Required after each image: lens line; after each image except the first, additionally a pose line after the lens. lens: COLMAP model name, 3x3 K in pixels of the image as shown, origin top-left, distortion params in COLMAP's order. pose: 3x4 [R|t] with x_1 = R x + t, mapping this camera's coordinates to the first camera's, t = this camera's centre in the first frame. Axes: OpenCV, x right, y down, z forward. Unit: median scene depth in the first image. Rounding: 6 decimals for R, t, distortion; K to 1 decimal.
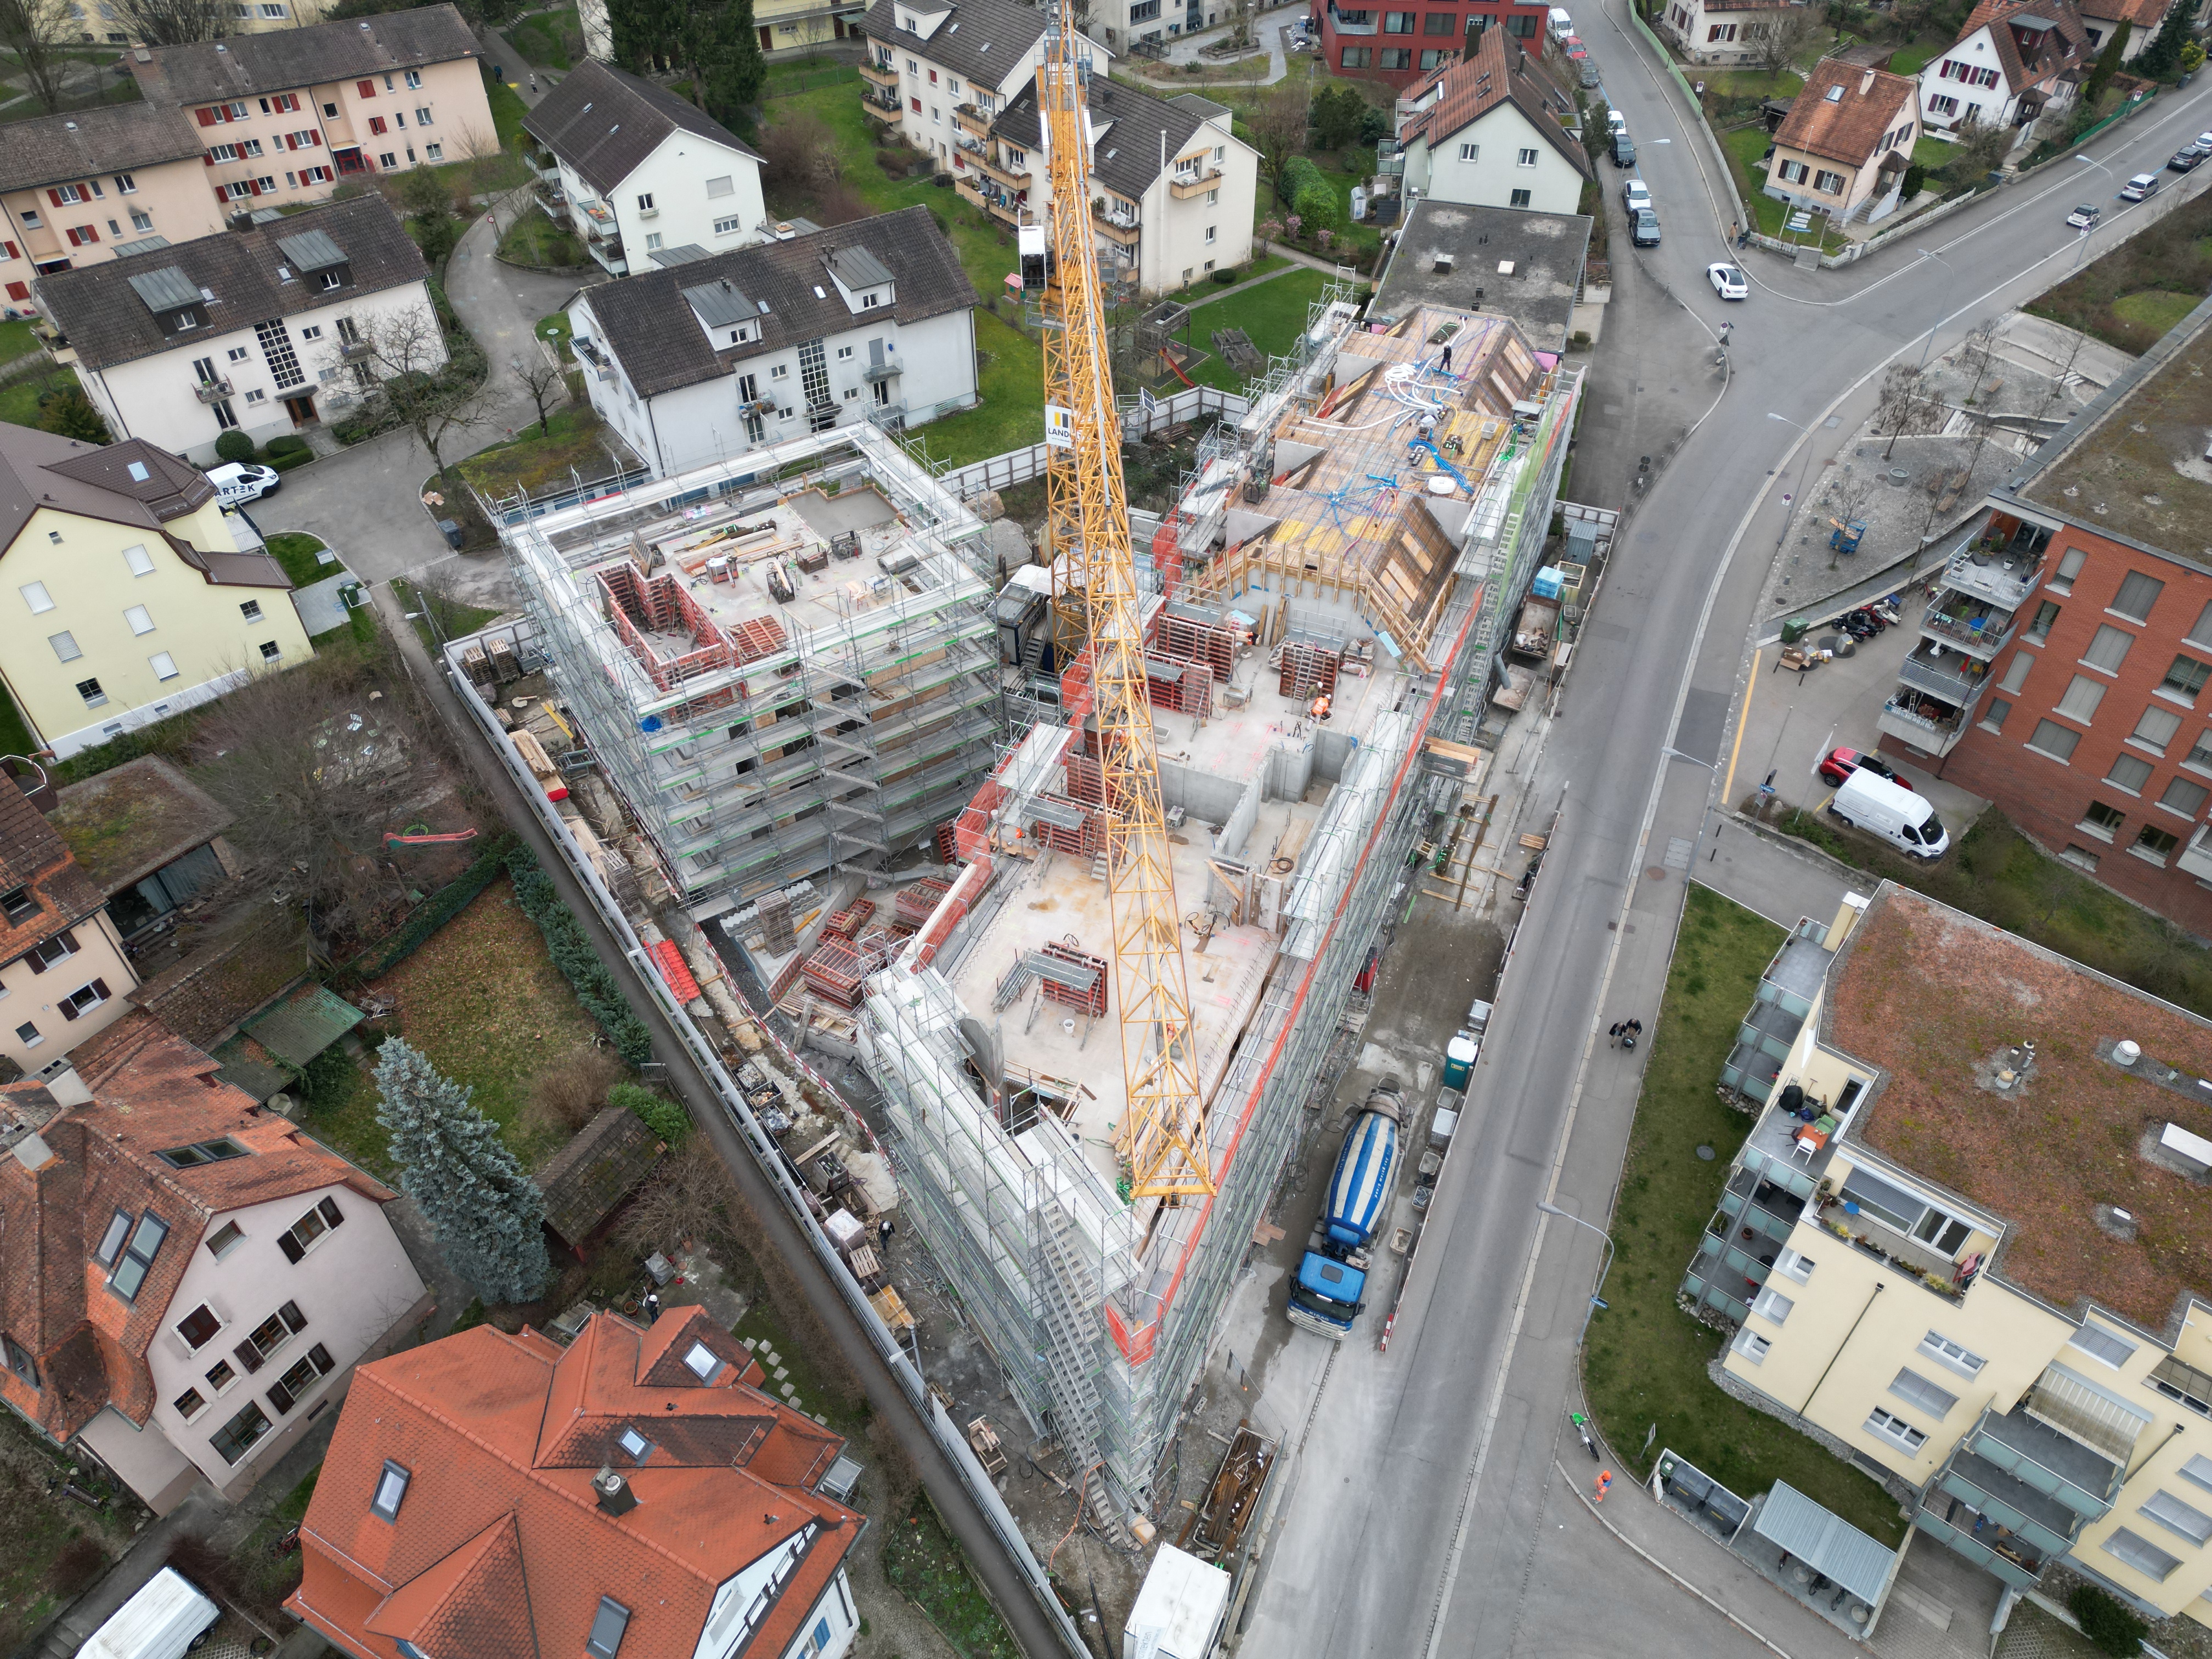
lens RADIAL K [[1546.9, 0, 1106.0], [0, 1546.9, 829.5], [0, 0, 1]] dist [0.080424, -0.074357]
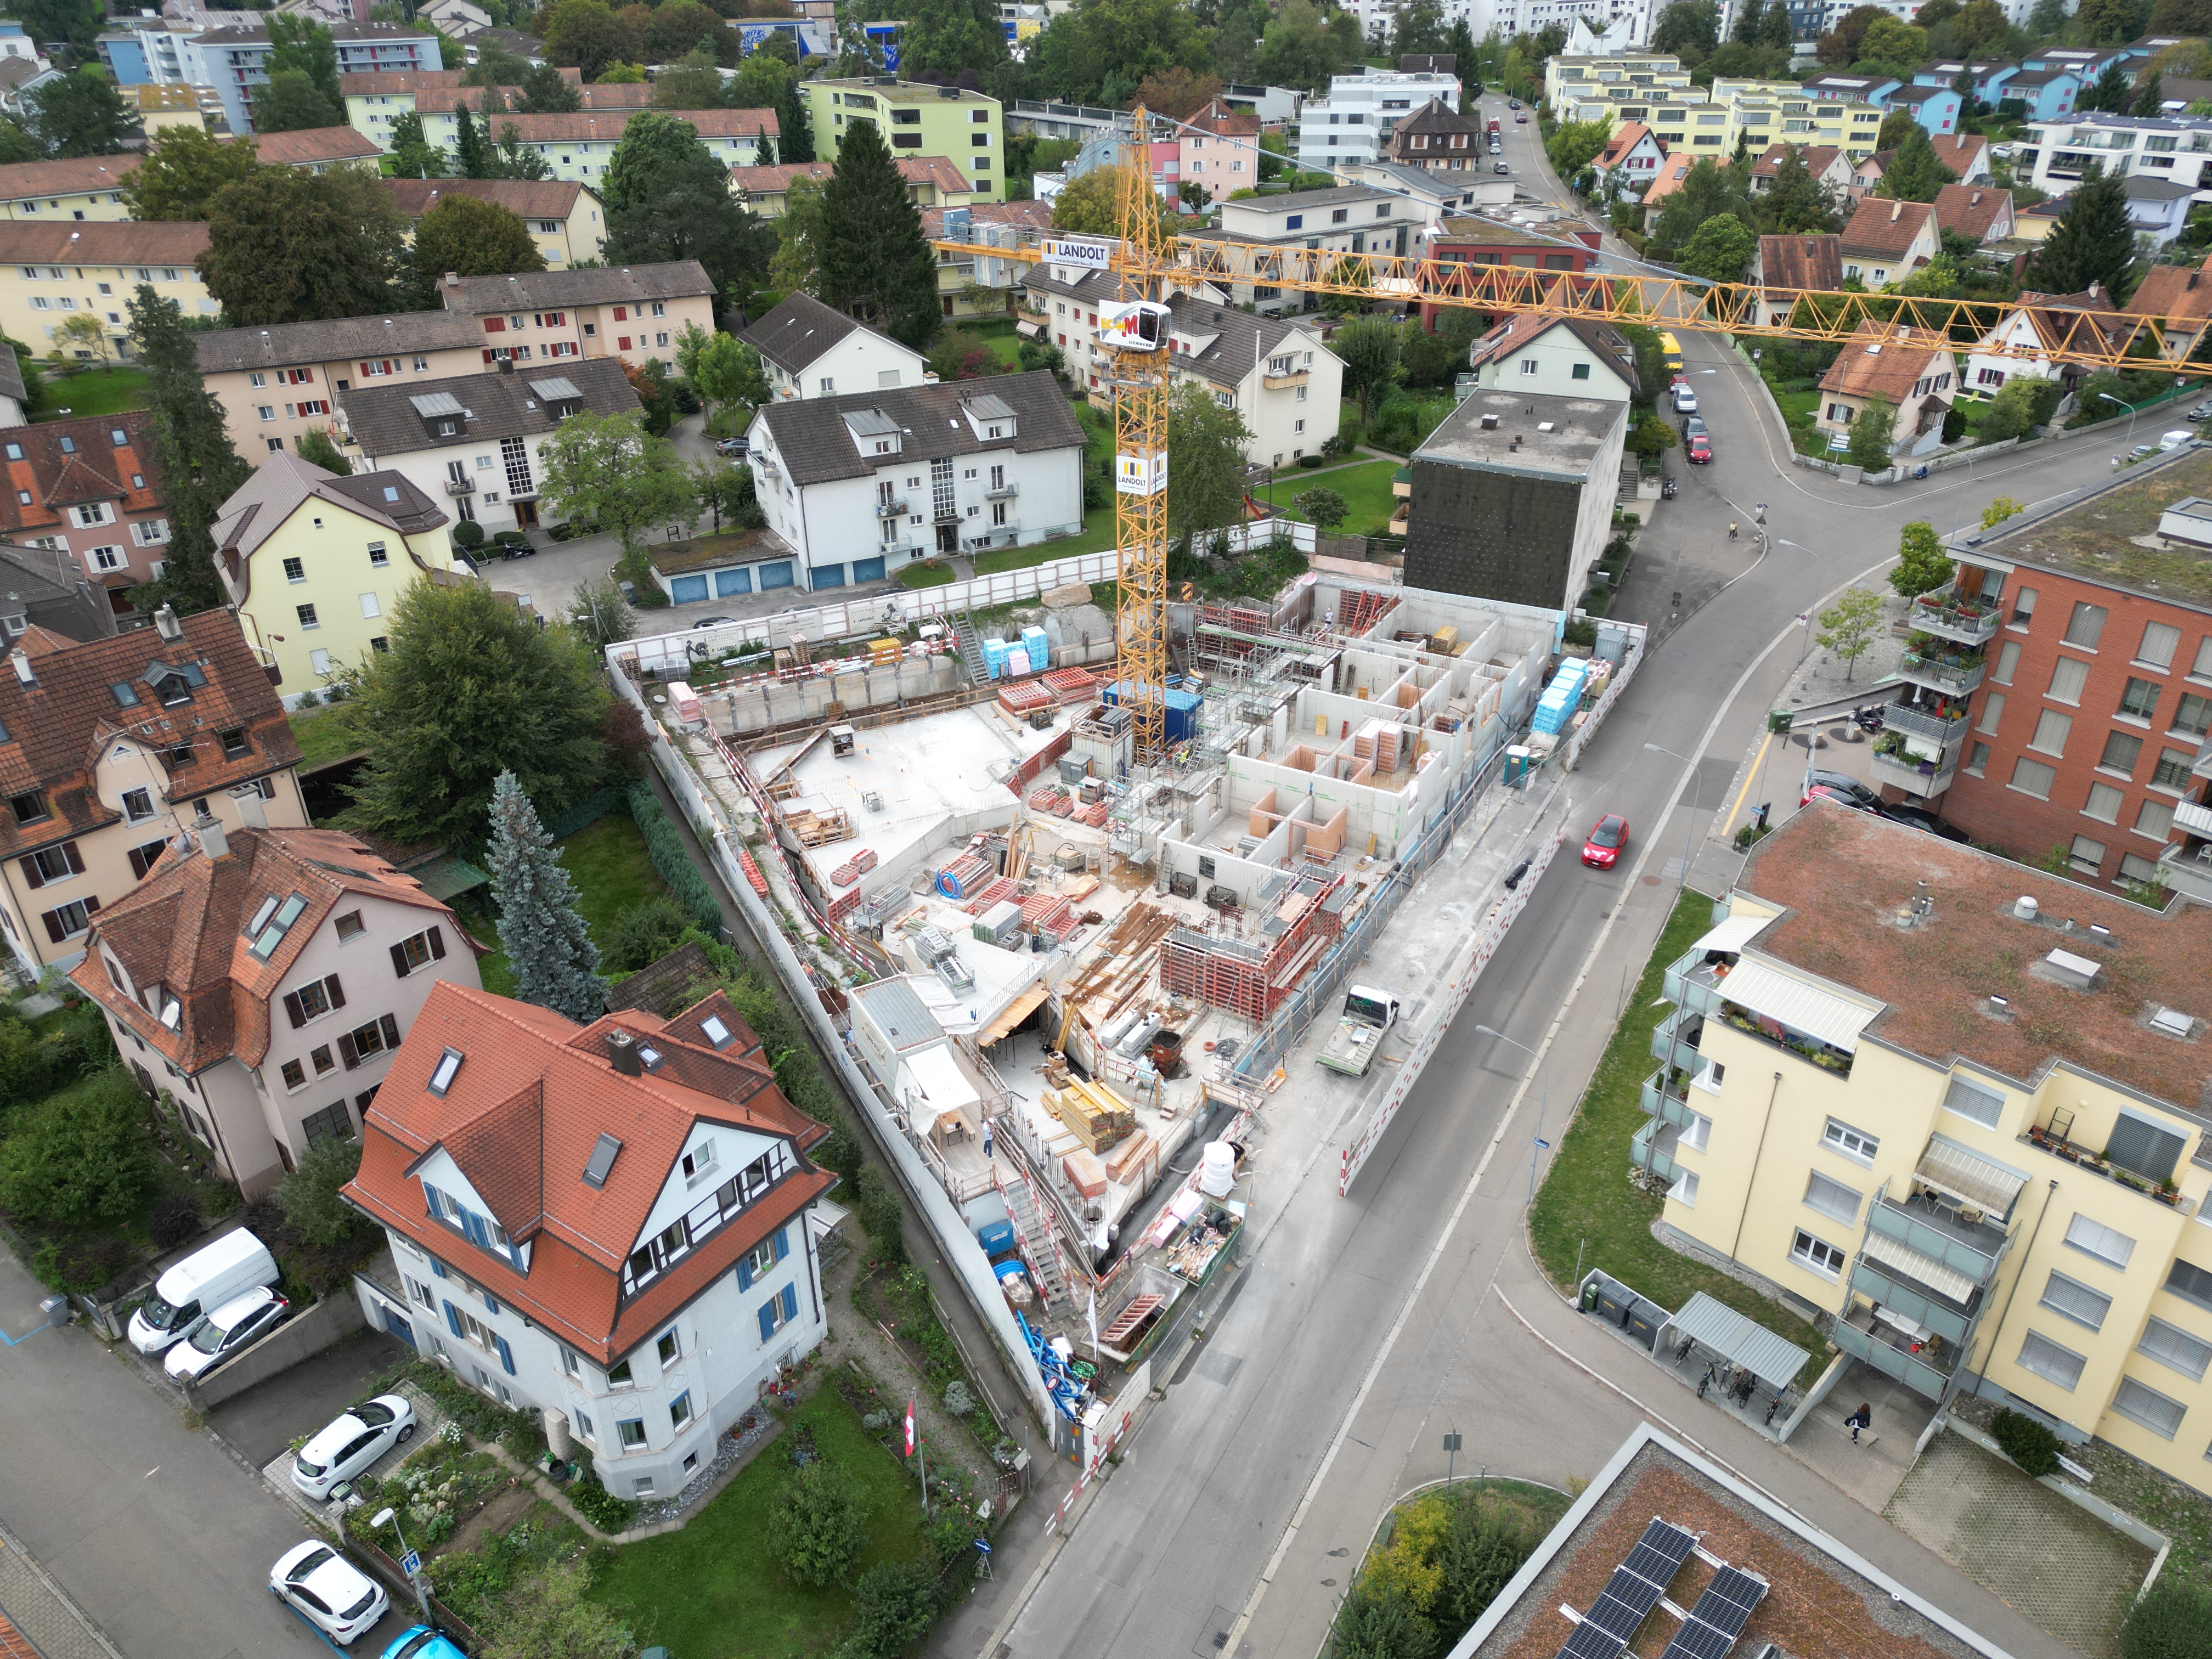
lens RADIAL K [[1546.9, 0, 1106.0], [0, 1546.9, 829.5], [0, 0, 1]] dist [0.080424, -0.074357]
pose [[0.993067, 0.053218, -0.104811, 0.073185], [-0.076300, 0.970111, -0.230352, 0.221269], [0.089419, 0.236752, 0.967446, -0.068023]]
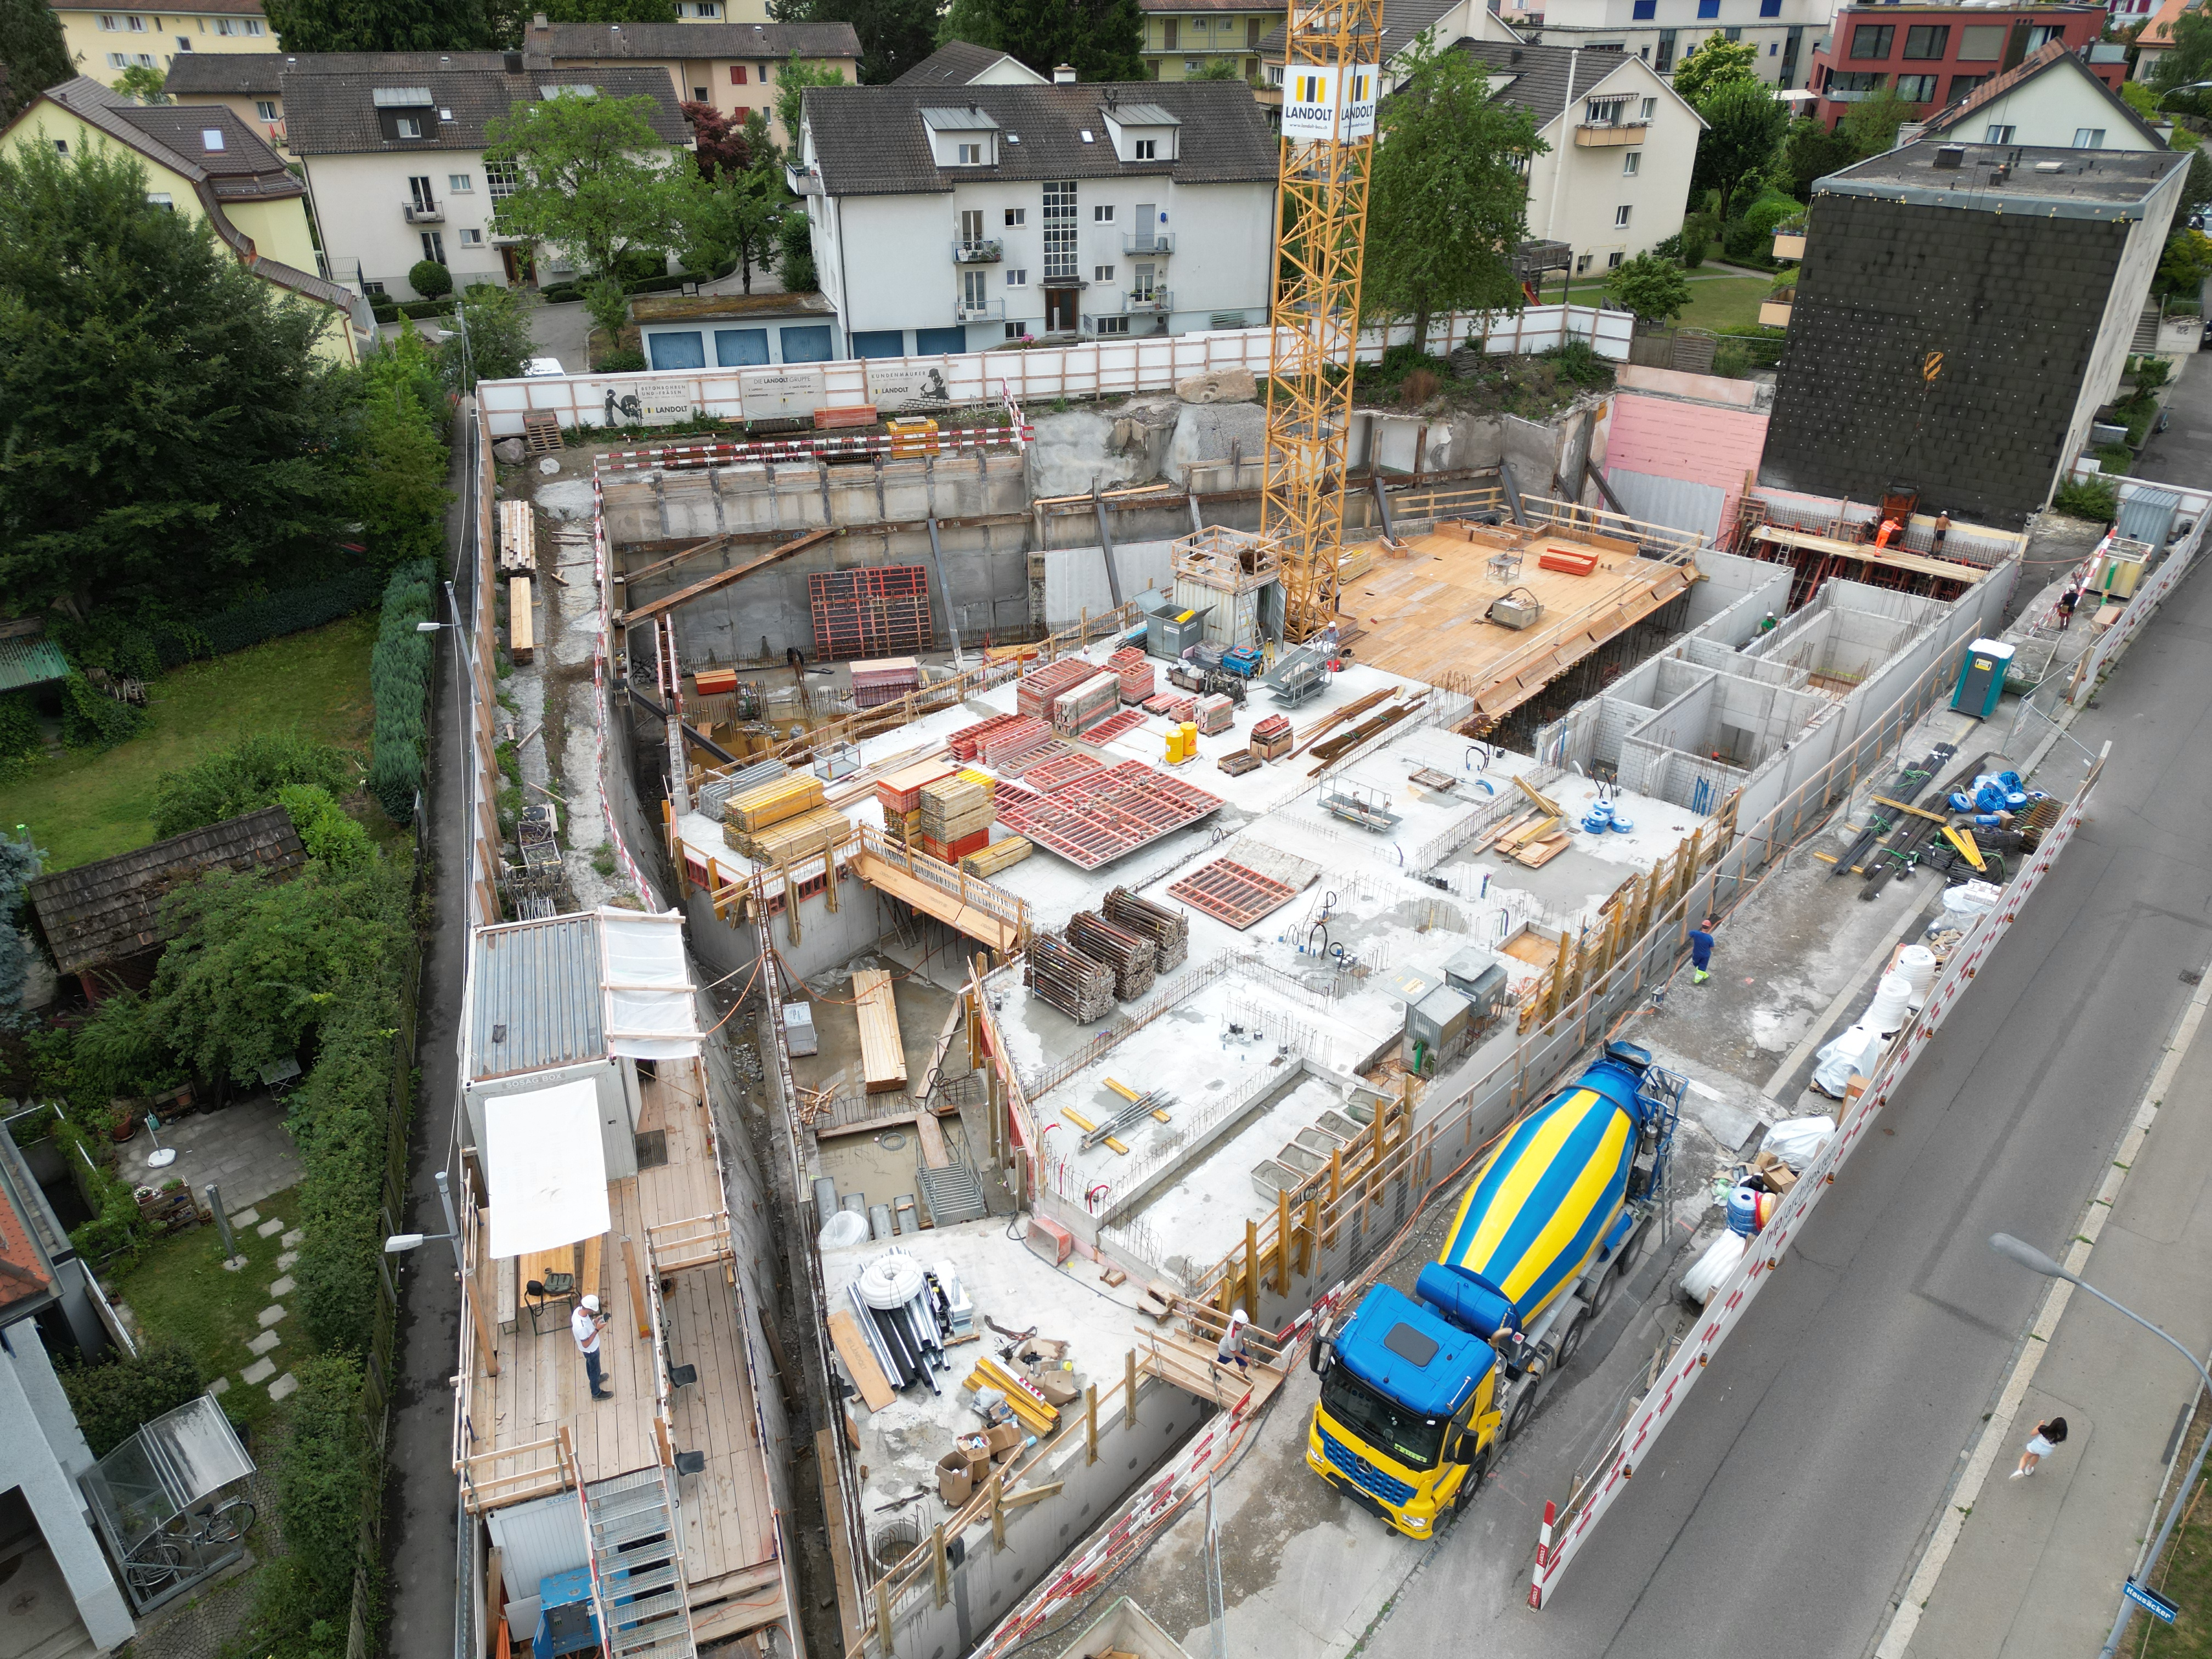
lens RADIAL K [[1546.9, 0, 1106.0], [0, 1546.9, 829.5], [0, 0, 1]] dist [0.080424, -0.074357]
pose [[0.950693, 0.155507, -0.268329, 0.095166], [-0.215449, 0.953503, -0.210748, 0.159288], [0.223080, 0.258168, 0.939992, 0.338551]]
